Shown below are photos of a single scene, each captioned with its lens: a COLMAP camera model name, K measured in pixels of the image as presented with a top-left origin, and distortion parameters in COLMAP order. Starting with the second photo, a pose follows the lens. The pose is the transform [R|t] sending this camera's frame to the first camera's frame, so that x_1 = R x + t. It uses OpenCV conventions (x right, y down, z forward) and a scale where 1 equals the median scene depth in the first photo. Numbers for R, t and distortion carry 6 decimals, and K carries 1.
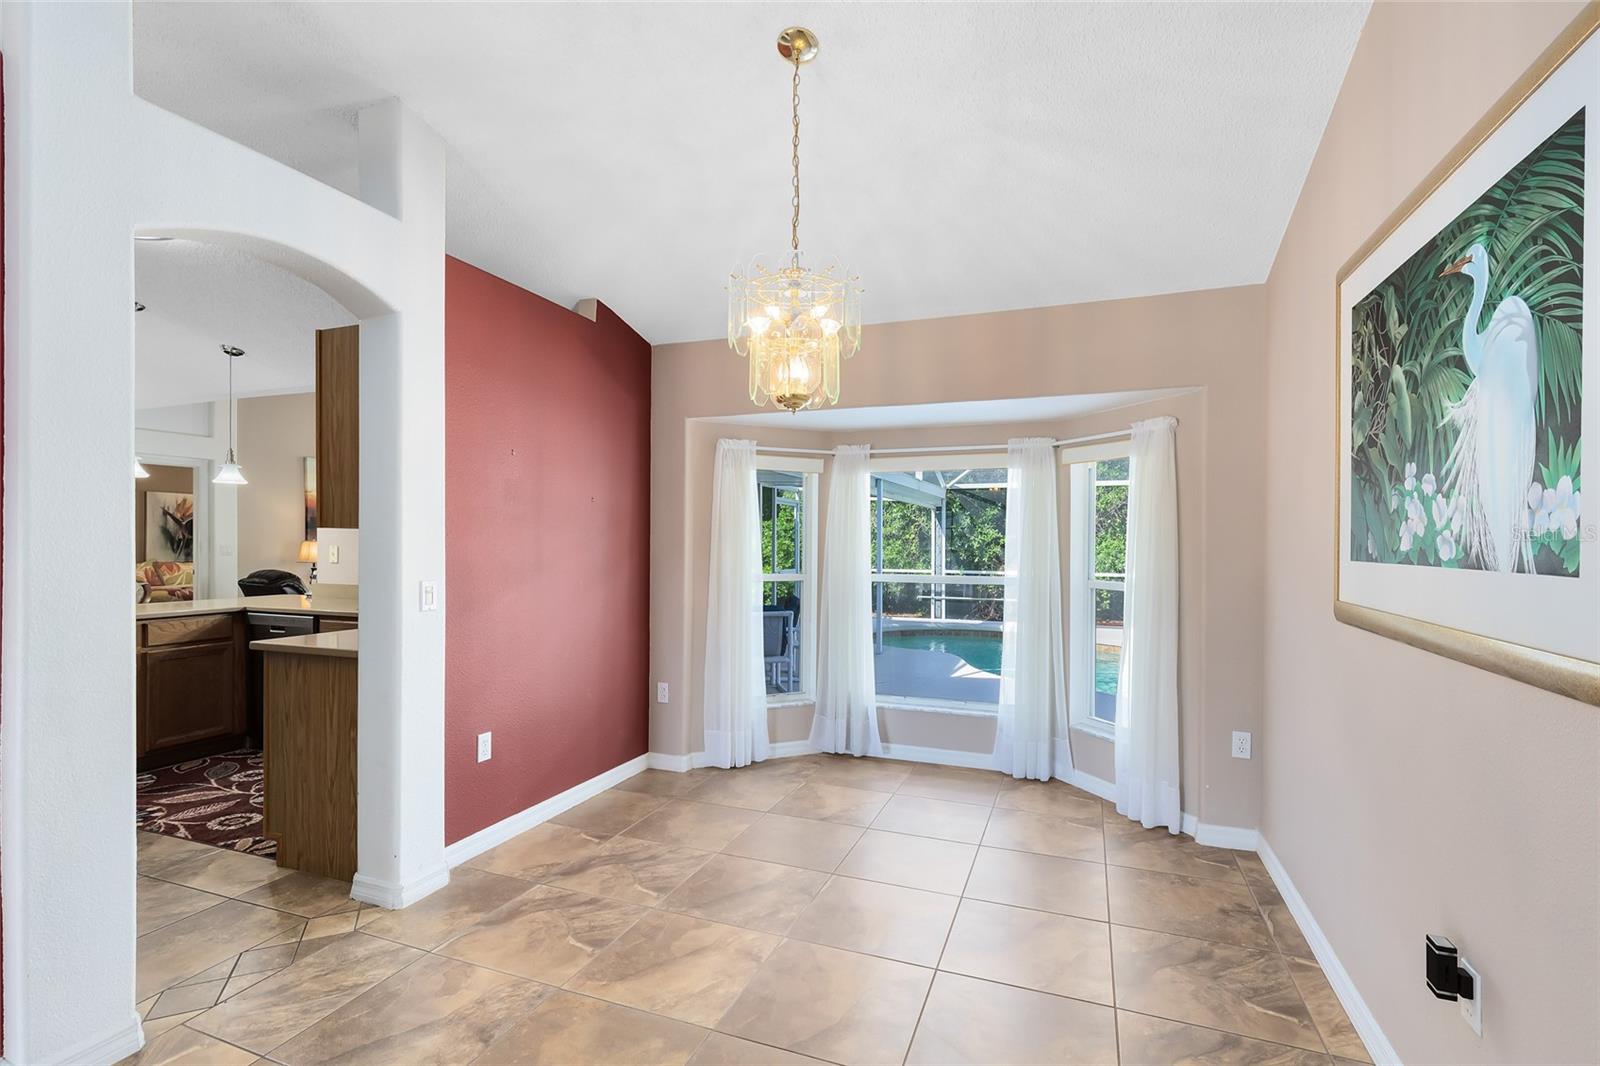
lens RADIAL K [[723.6, 0, 784.5], [0, 723.6, 541.7], [0, 0, 1]] dist [0.003490, 0.000067]
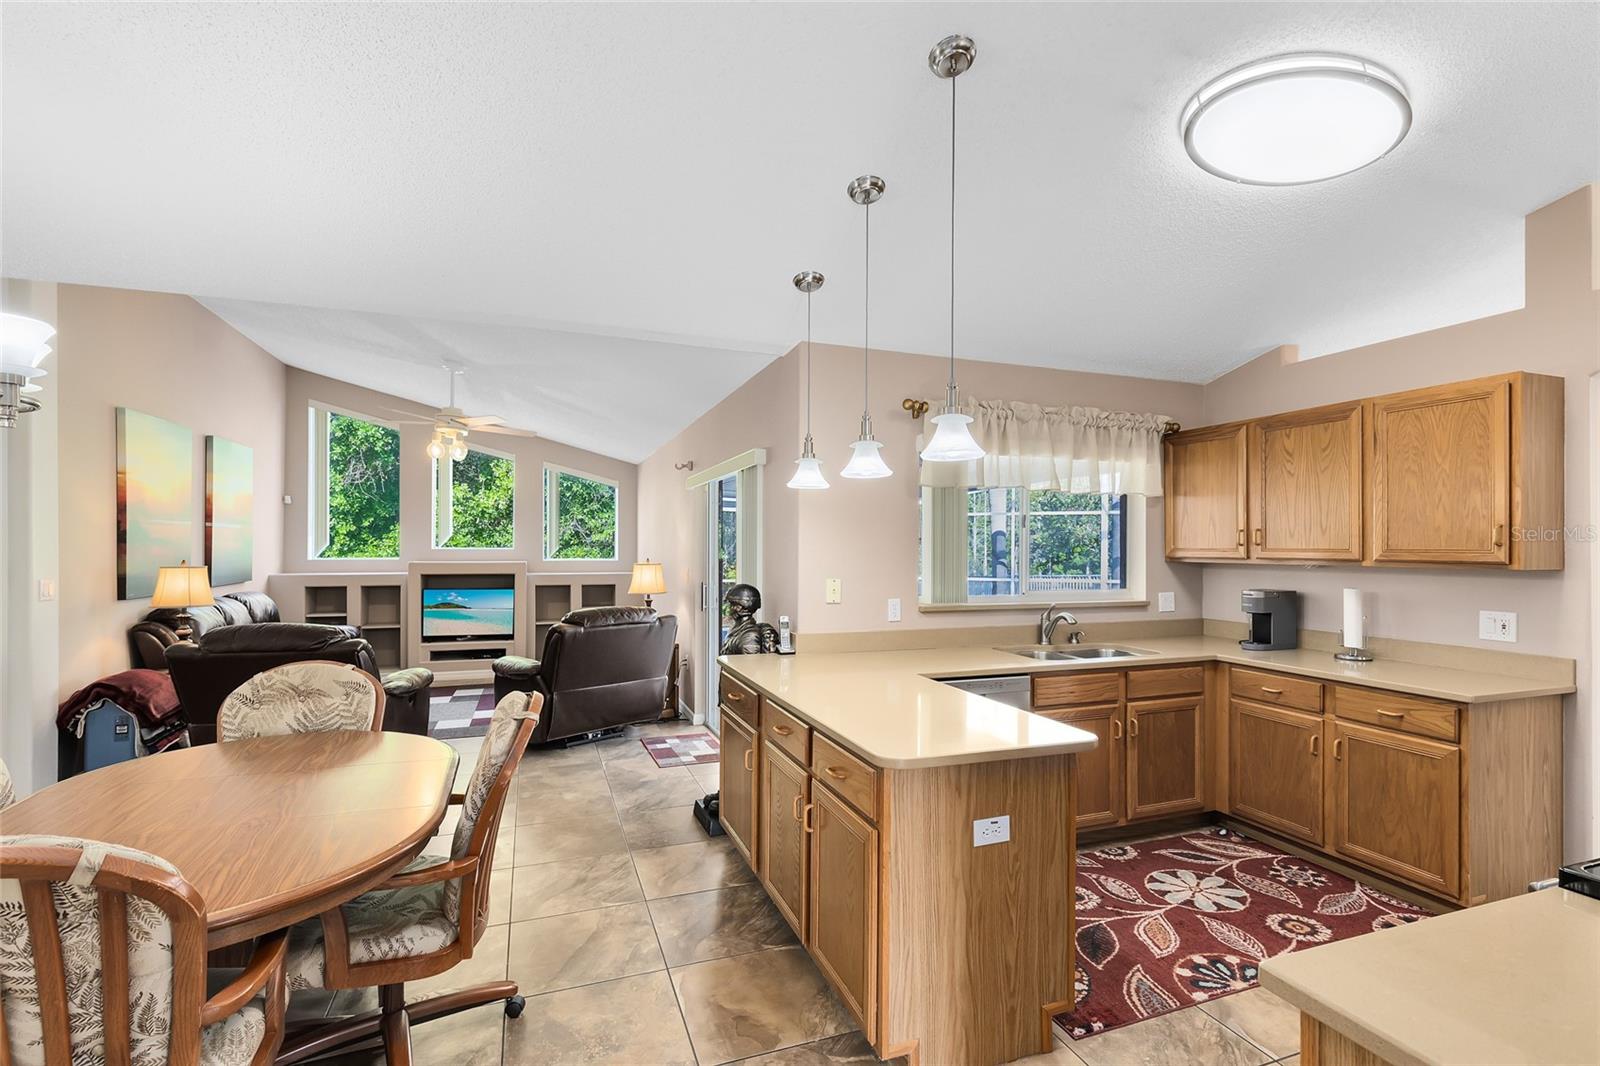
lens RADIAL K [[723.6, 0, 800.8], [0, 723.6, 544.4], [0, 0, 1]] dist [0.003490, 0.000067]
pose [[0.750488, -0.002443, 0.660879, -1.348024], [0.000315, 0.999994, 0.003339, -0.038777], [-0.660883, -0.002298, 0.750485, 0.594732]]
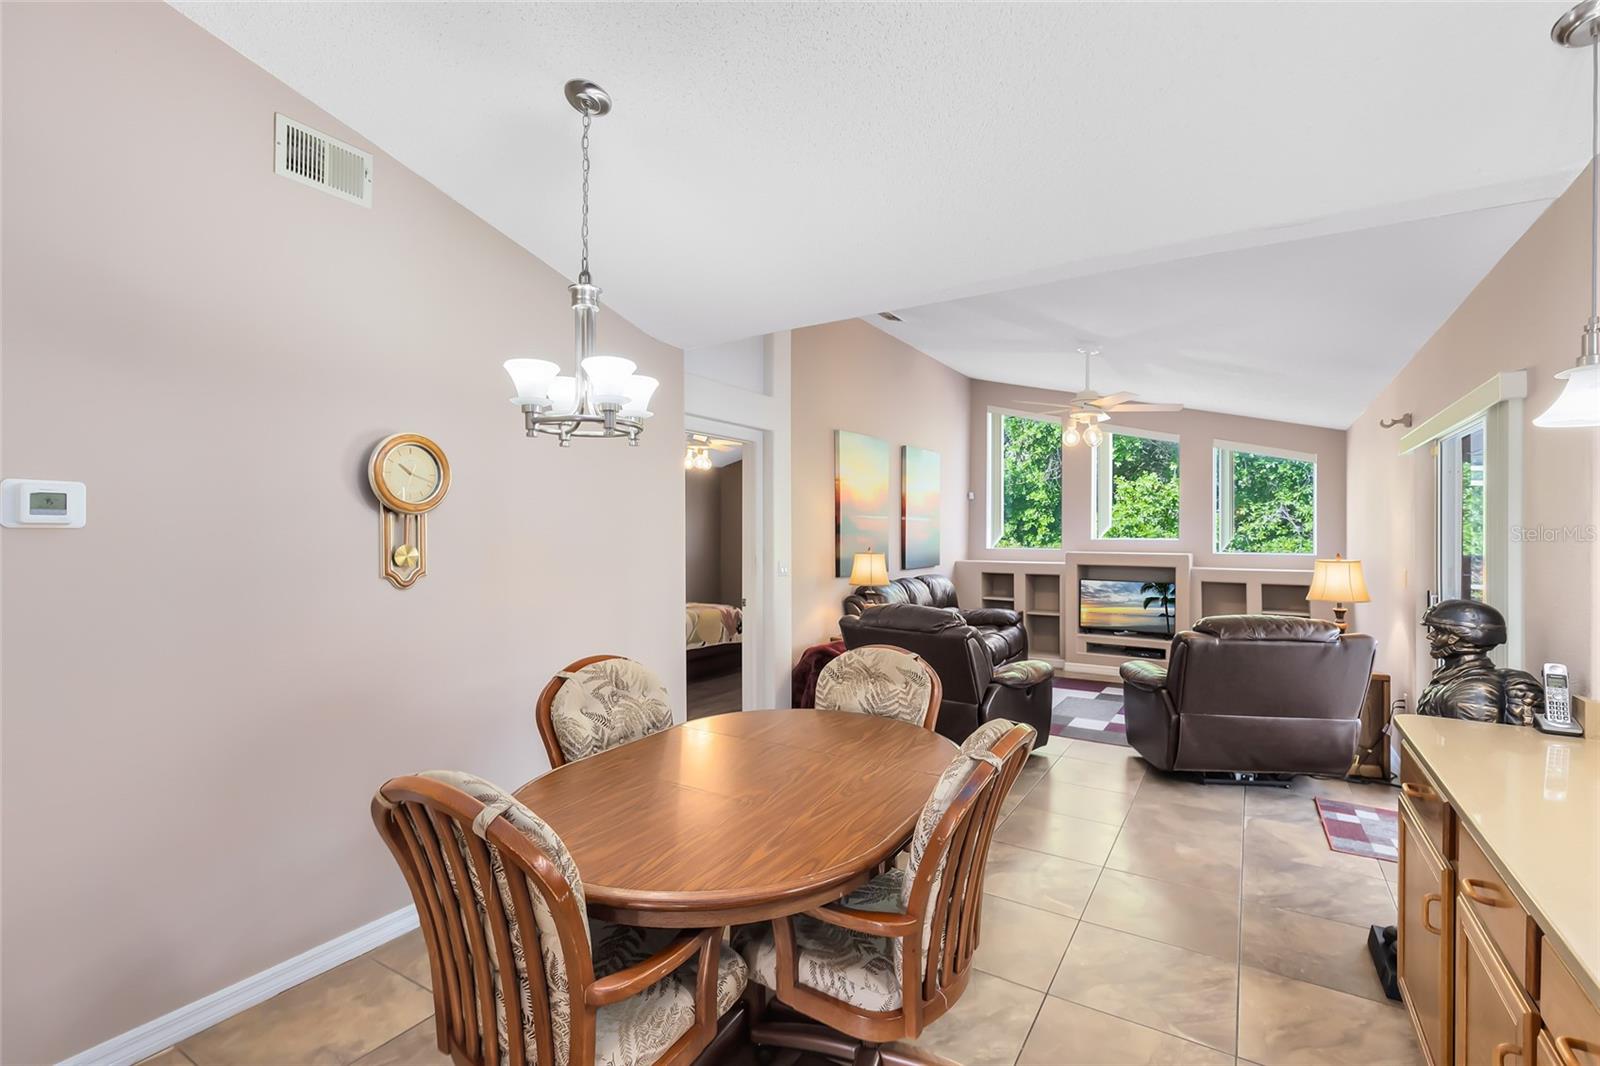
lens RADIAL K [[723.6, 0, 810.3], [0, 723.6, 533.0], [0, 0, 1]] dist [0.003490, 0.000067]
pose [[0.983746, -0.002737, -0.179545, -1.191789], [0.002542, 0.999996, -0.001315, -0.036806], [0.179547, 0.000837, 0.983749, 0.695056]]
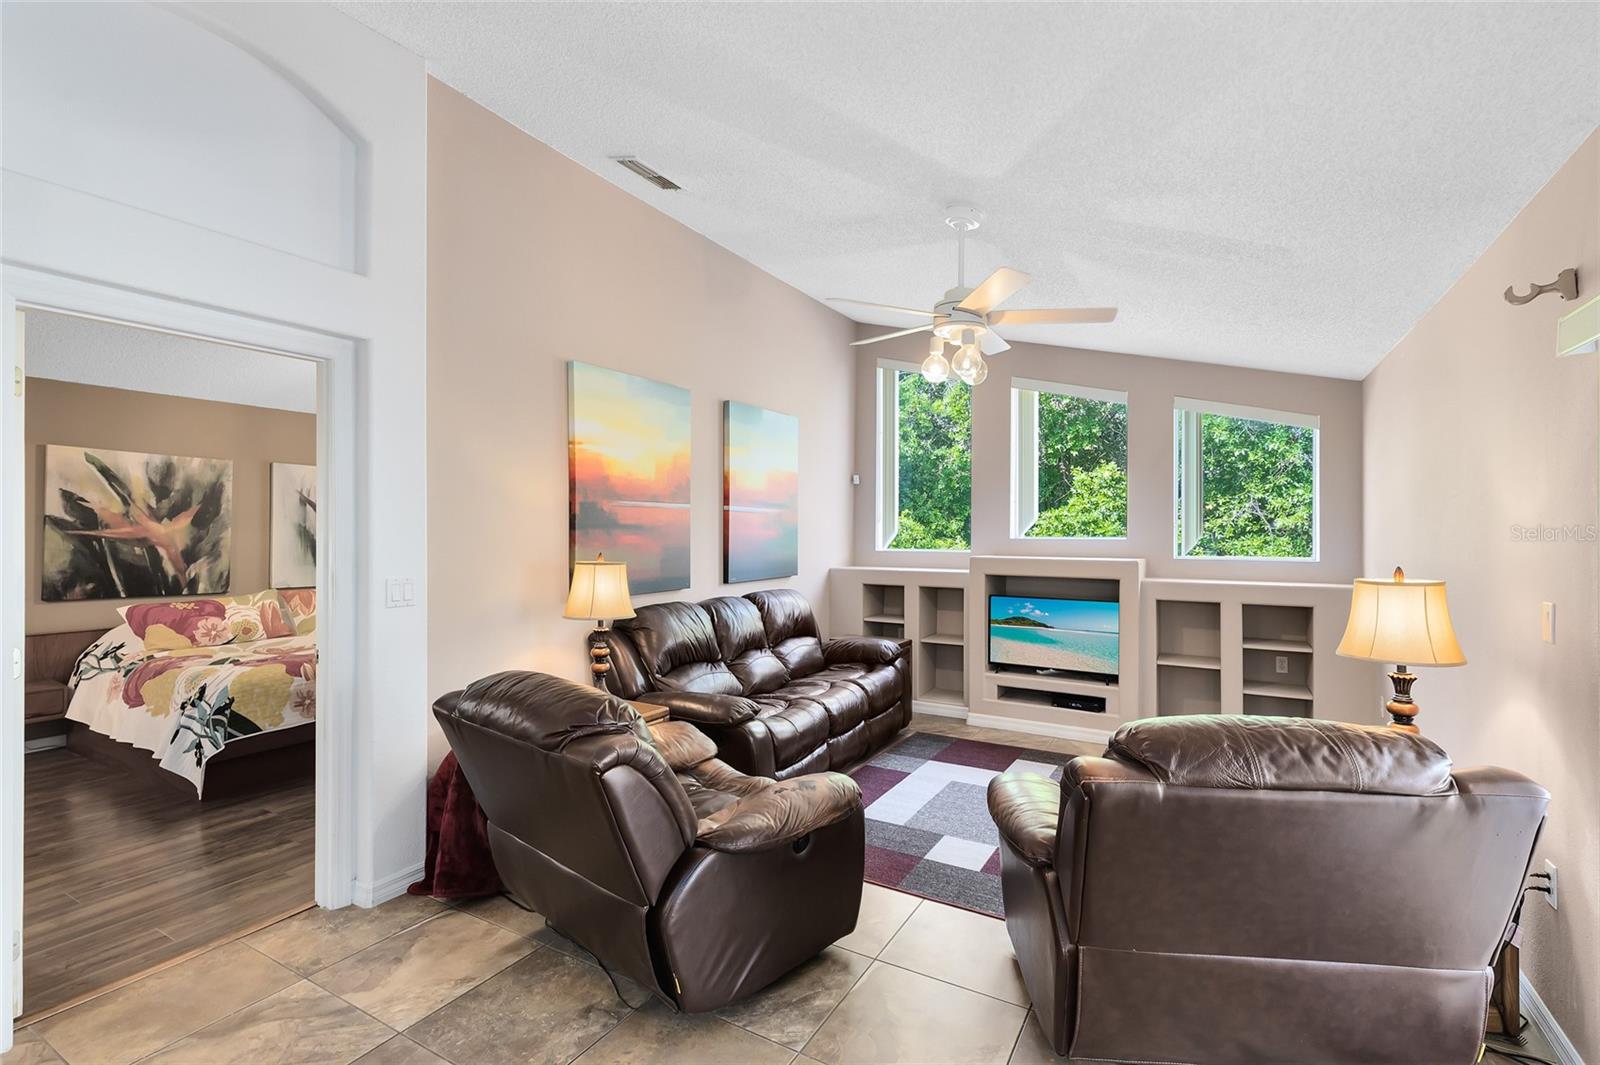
lens RADIAL K [[723.6, 0, 815.1], [0, 723.6, 533.2], [0, 0, 1]] dist [0.003490, 0.000067]
pose [[0.990370, -0.002633, -0.138421, -0.981063], [0.002958, 0.999993, 0.002144, -0.035099], [0.138415, -0.002533, 0.990371, 1.277891]]
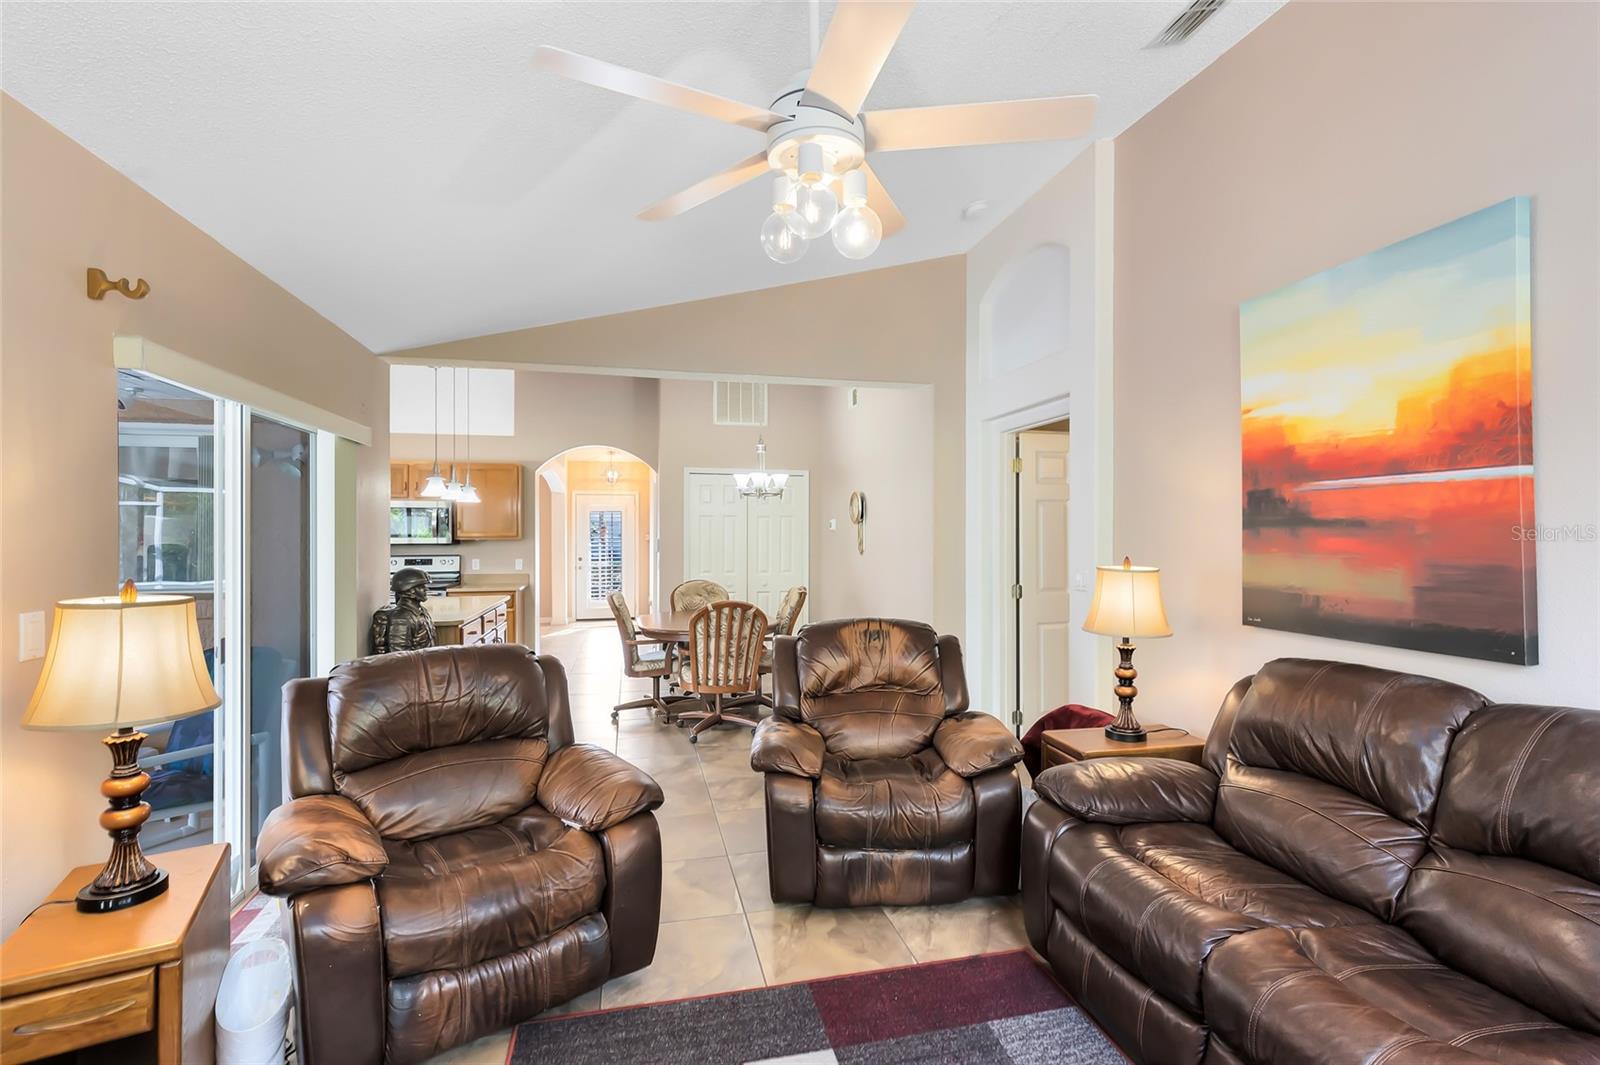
lens RADIAL K [[723.6, 0, 810.9], [0, 723.6, 529.3], [0, 0, 1]] dist [0.003490, 0.000067]
pose [[-0.829474, -0.006464, -0.558508, -0.692358], [-0.002491, 0.999966, -0.007874, -0.031393], [0.558540, -0.005140, -0.829462, 2.450366]]
